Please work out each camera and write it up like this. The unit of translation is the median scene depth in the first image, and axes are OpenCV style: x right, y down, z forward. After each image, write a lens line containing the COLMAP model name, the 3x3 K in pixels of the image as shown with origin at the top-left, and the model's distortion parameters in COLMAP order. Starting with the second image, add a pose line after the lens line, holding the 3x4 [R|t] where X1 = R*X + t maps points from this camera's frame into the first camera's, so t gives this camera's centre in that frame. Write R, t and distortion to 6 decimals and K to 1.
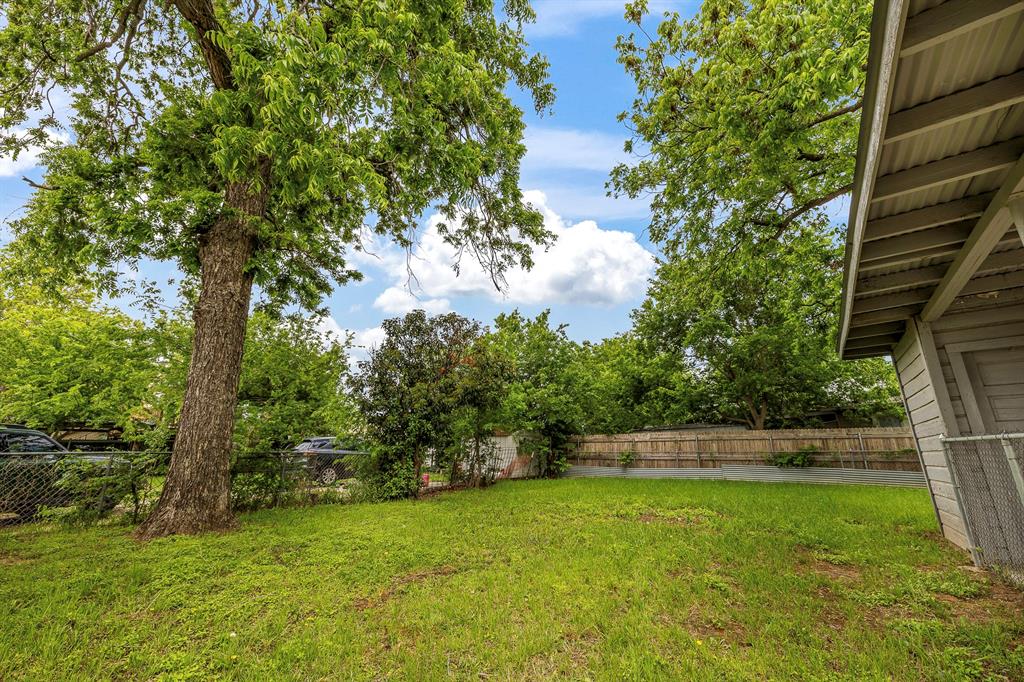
lens RADIAL K [[429.4, 0, 512.0], [0, 429.4, 341.0], [0, 0, 1]] dist [-0.002273, -0.000007]
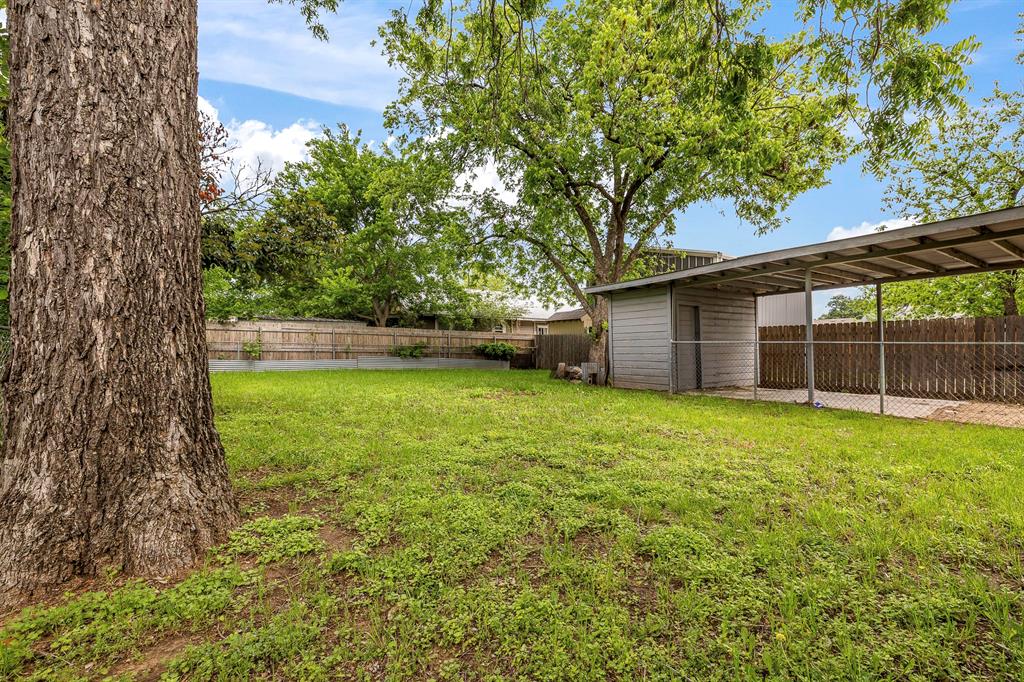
lens RADIAL K [[429.4, 0, 512.0], [0, 429.4, 341.0], [0, 0, 1]] dist [-0.002273, -0.000007]
pose [[0.385798, 0.024972, 0.922245, -0.361897], [-0.249155, 0.965310, 0.078090, 0.066694], [-0.888303, -0.259909, 0.378637, 0.242335]]
